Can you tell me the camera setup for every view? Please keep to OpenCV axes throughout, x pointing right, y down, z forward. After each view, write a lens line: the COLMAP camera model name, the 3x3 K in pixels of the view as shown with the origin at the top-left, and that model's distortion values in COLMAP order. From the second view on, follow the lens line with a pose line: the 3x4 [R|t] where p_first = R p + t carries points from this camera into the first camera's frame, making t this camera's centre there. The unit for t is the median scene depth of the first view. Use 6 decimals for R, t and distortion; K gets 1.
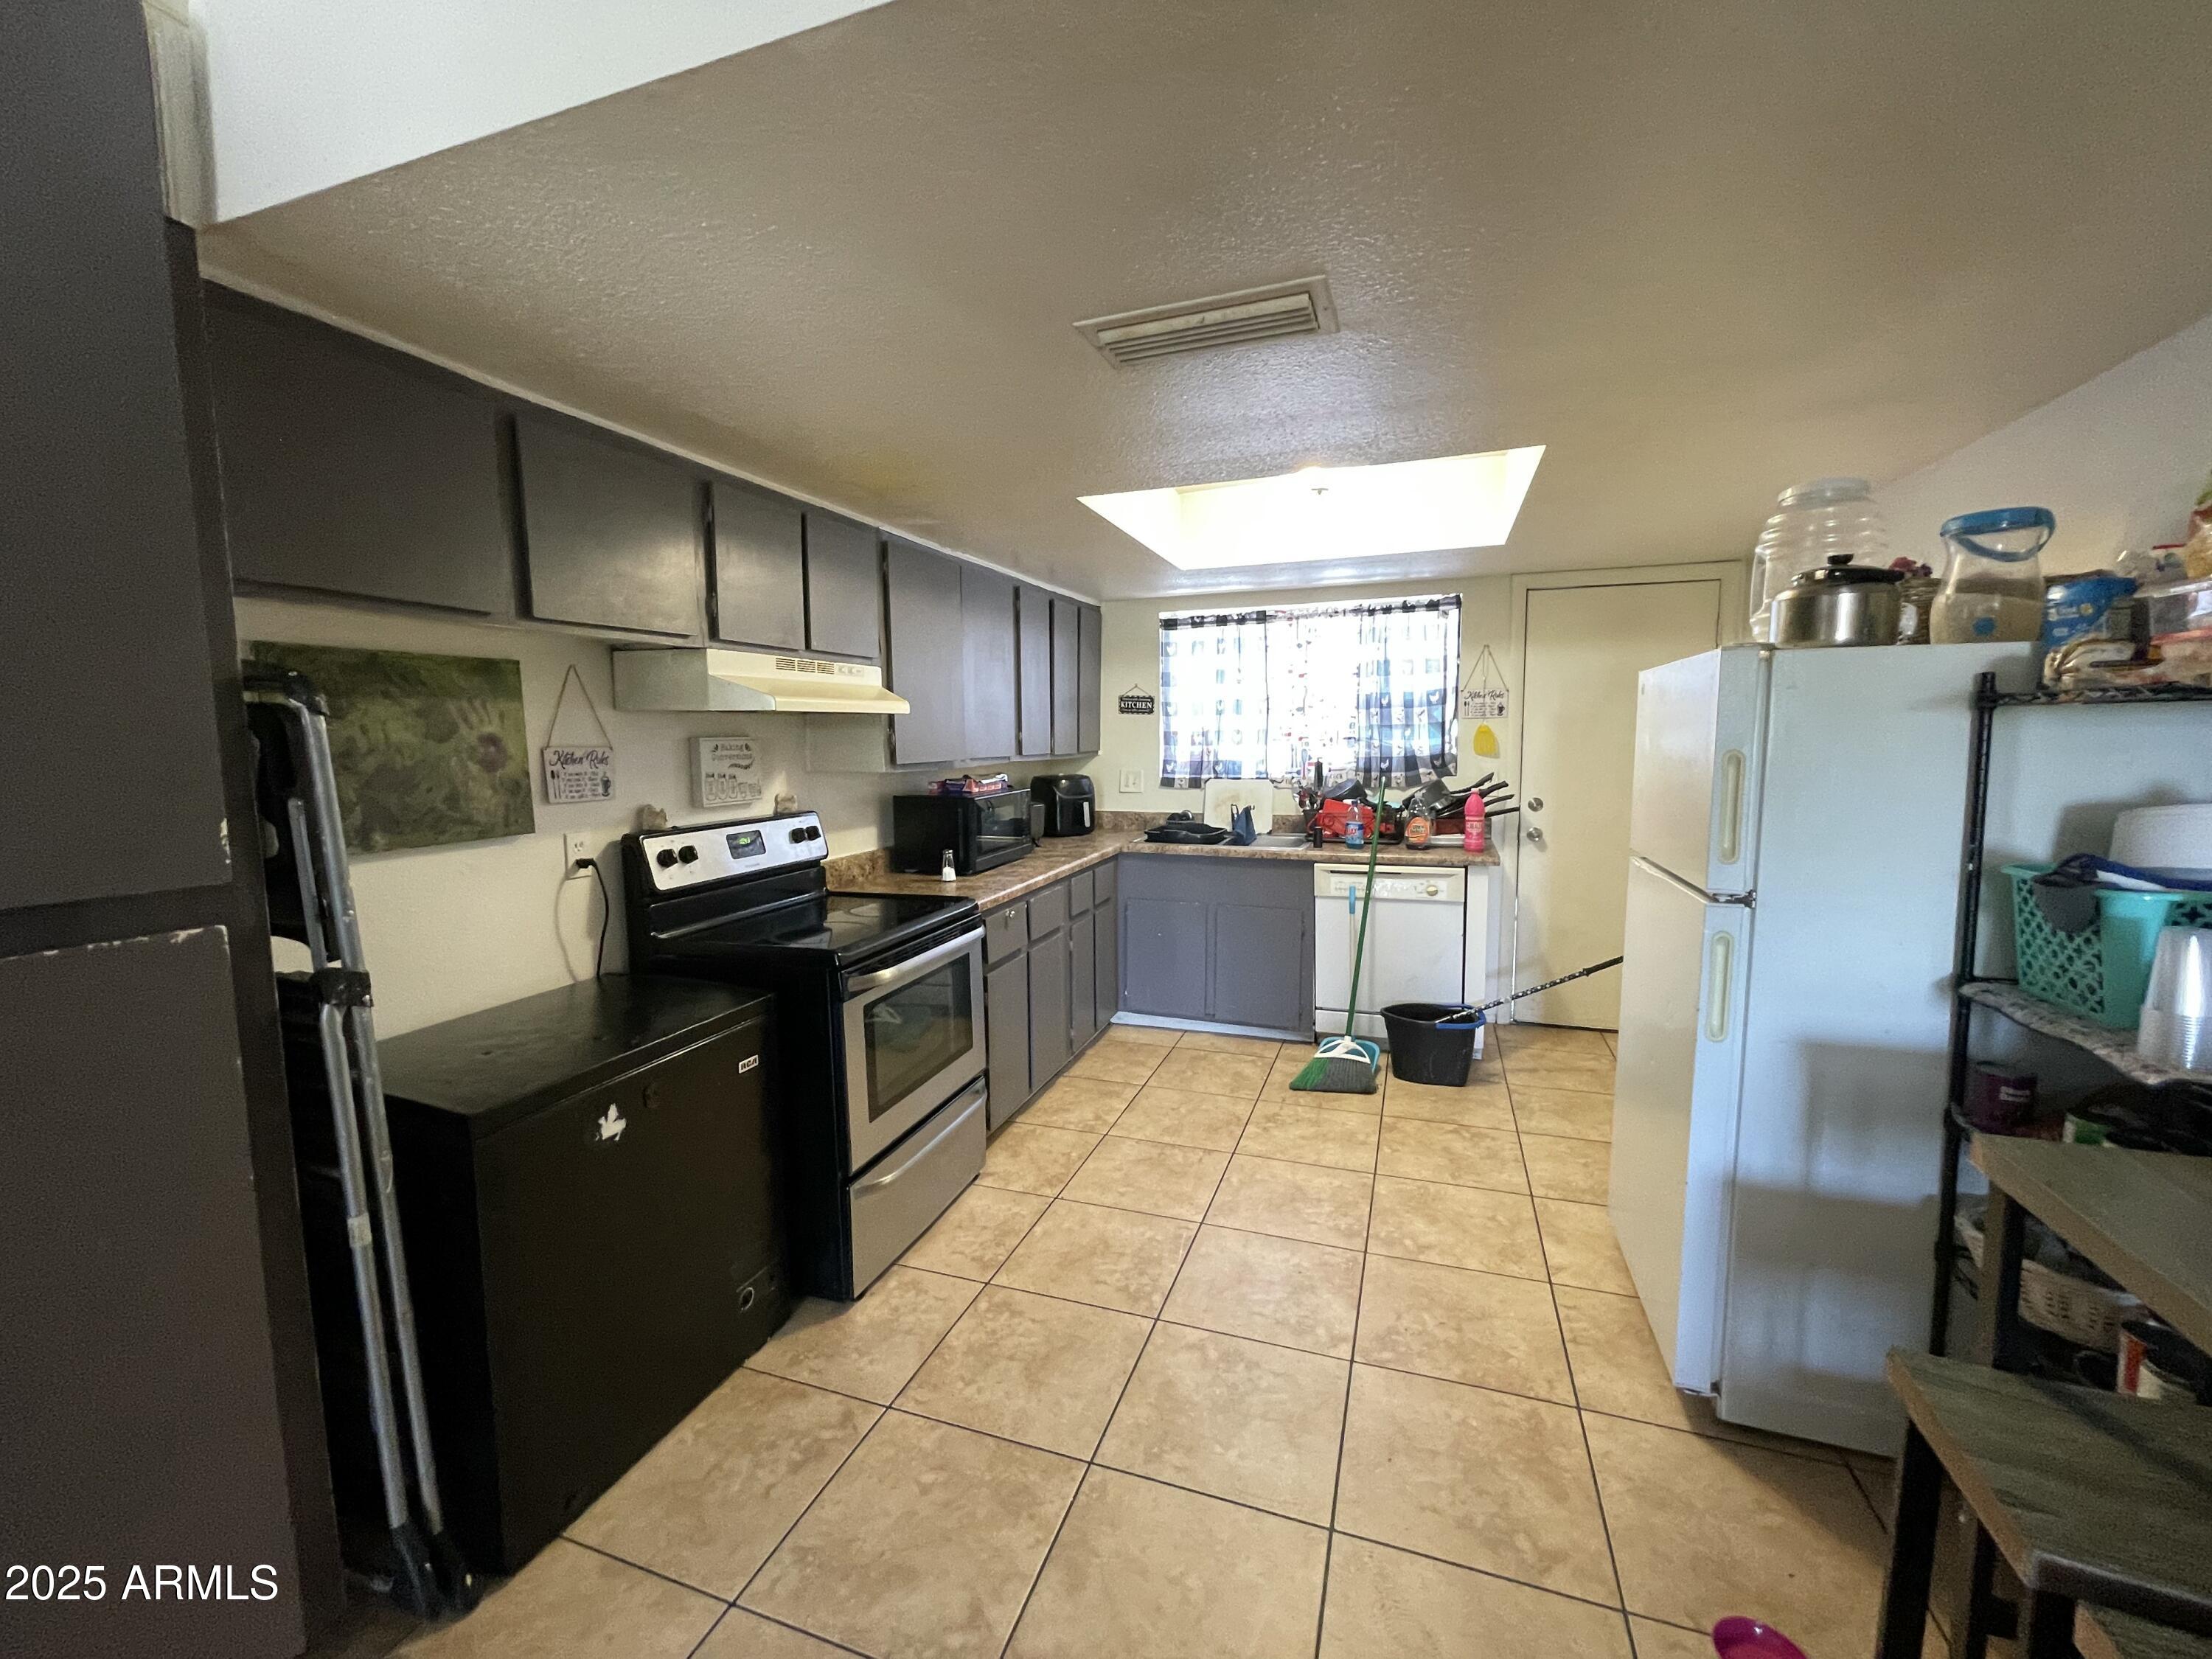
lens RADIAL K [[898.4, 0, 1107.9], [0, 898.4, 829.1], [0, 0, 1]] dist [-0.002240, -0.000140]
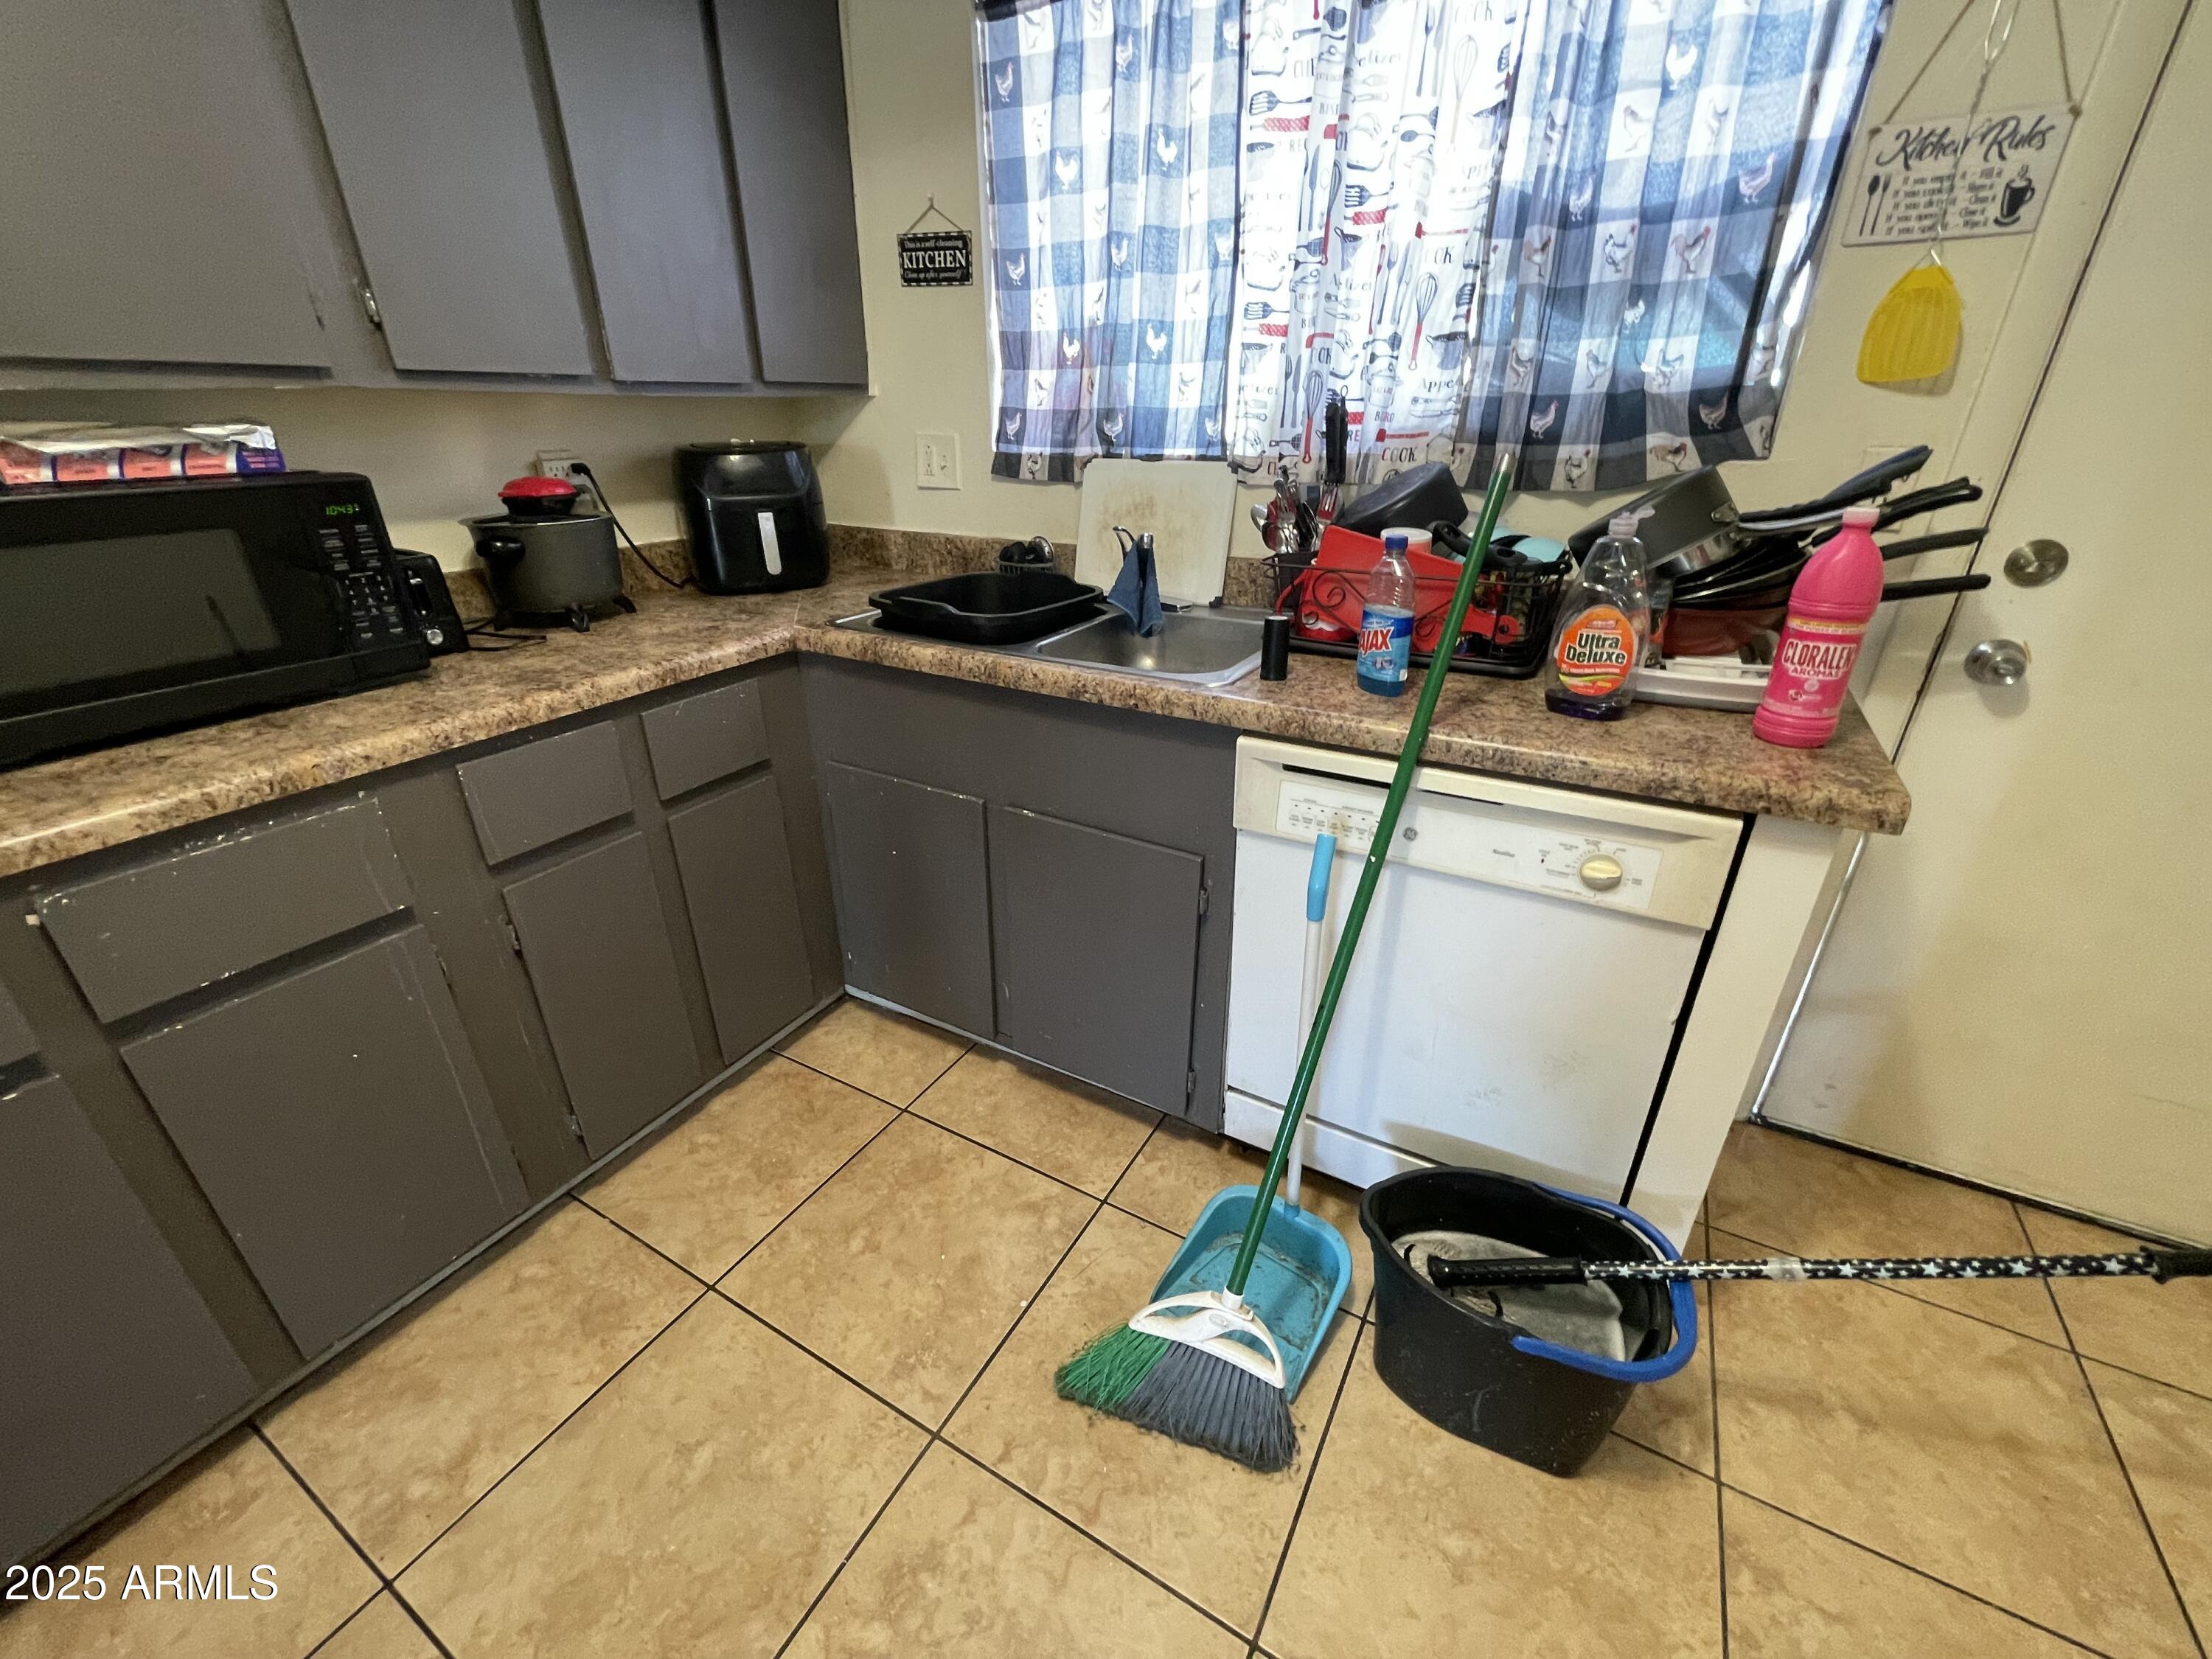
lens RADIAL K [[898.4, 0, 1104.5], [0, 898.4, 831.6], [0, 0, 1]] dist [-0.002240, -0.000140]
pose [[0.983493, 0.084139, -0.160191, 0.217428], [-0.027637, 0.944773, 0.326558, -0.031343], [0.178821, -0.316740, 0.931504, 0.616803]]
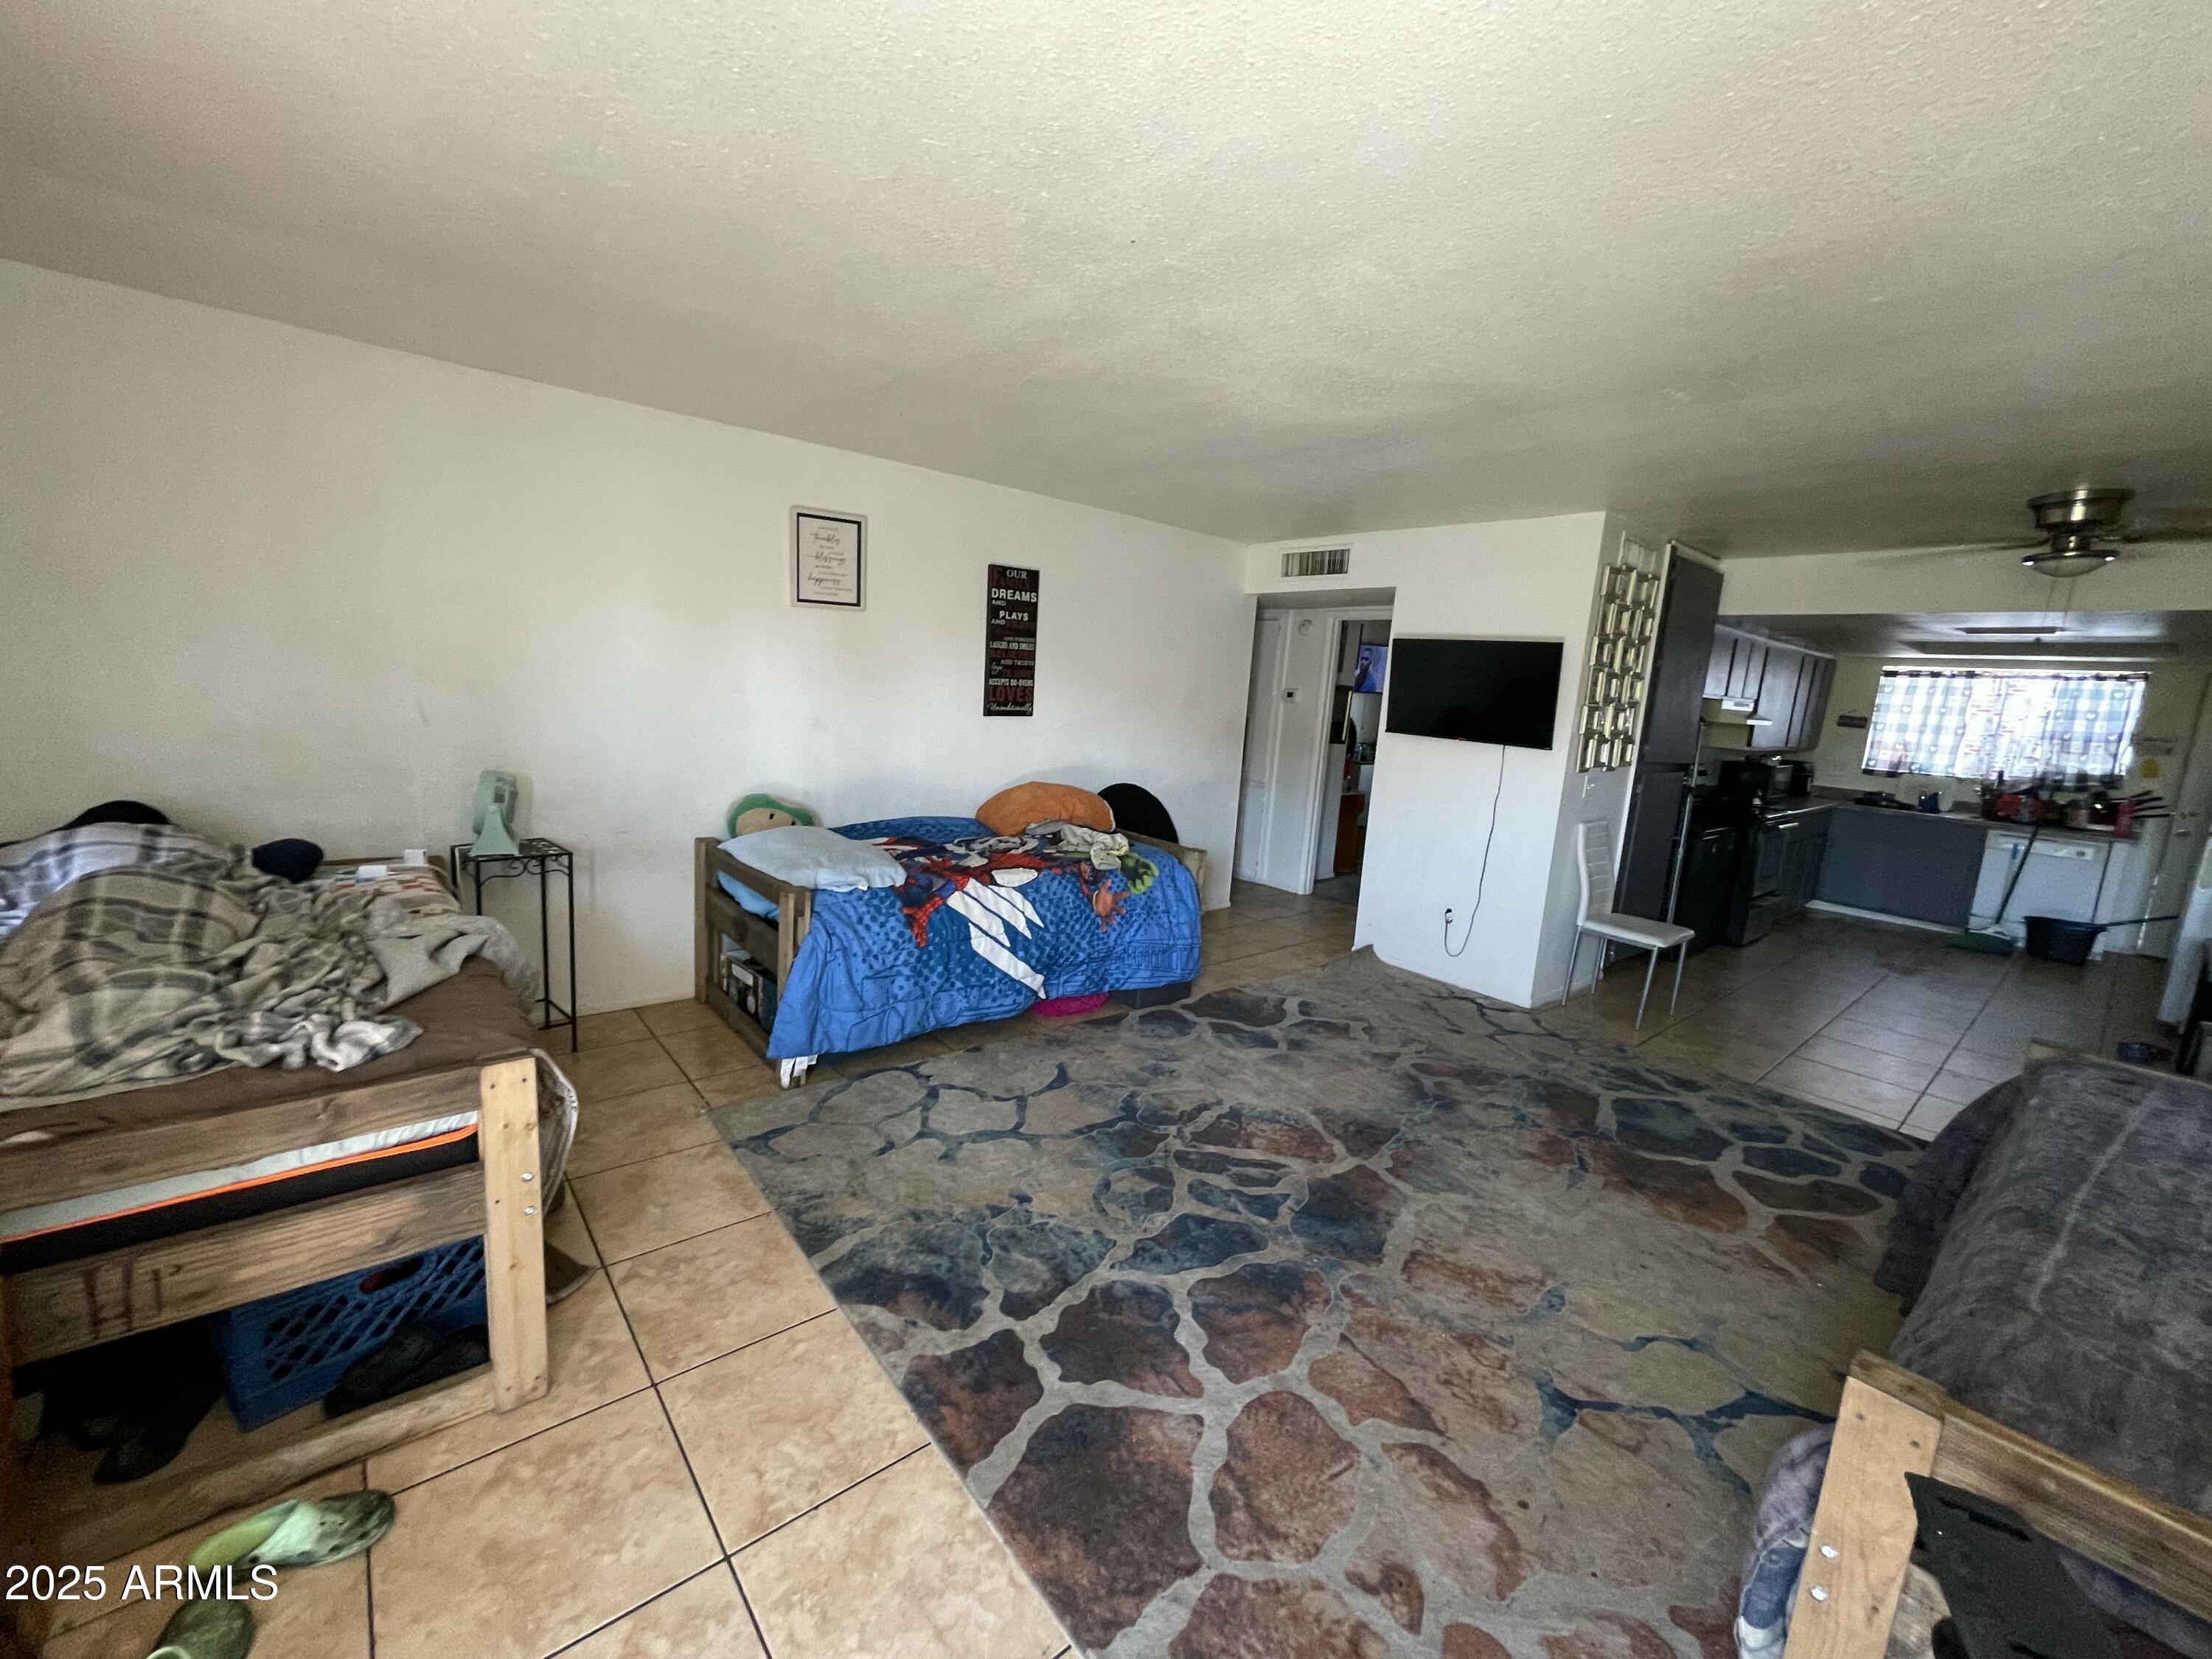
lens RADIAL K [[898.4, 0, 1085.2], [0, 898.4, 825.0], [0, 0, 1]] dist [-0.002240, -0.000140]
pose [[0.854955, 0.147864, -0.497180, -0.356033], [-0.126775, 0.989006, 0.076132, 0.108084], [0.502971, -0.002059, 0.864301, -1.211542]]
